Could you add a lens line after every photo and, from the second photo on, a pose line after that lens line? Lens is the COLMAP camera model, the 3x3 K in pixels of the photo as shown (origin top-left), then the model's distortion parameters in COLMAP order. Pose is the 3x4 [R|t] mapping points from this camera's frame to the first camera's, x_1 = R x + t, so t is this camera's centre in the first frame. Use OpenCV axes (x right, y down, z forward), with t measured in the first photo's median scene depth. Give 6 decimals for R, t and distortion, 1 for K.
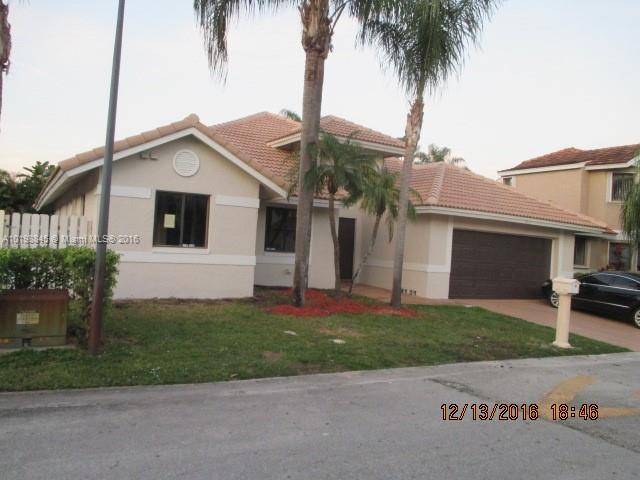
lens RADIAL K [[520.9, 0, 320.0], [0, 520.9, 240.0], [0, 0, 1]] dist [-0.012331, 0.009838]
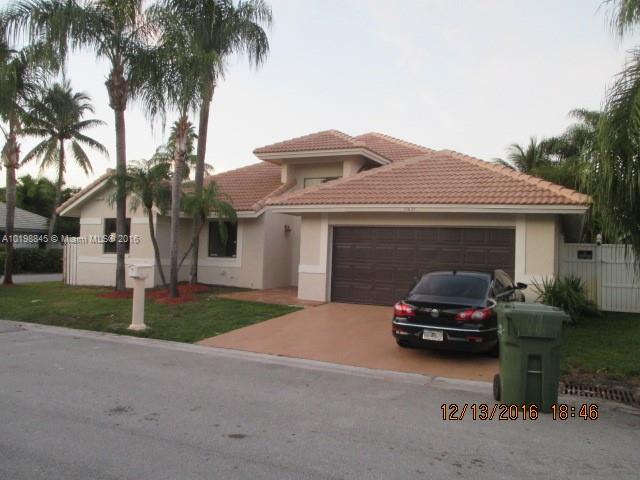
lens RADIAL K [[510.1, 0, 352.5], [0, 510.1, 239.4], [0, 0, 1]] dist [-0.006174, 0.000687]
pose [[0.603590, -0.068414, -0.794354, 1.012440], [0.017889, 0.997223, -0.072293, 0.069898], [0.797094, 0.029426, 0.603138, 0.479606]]
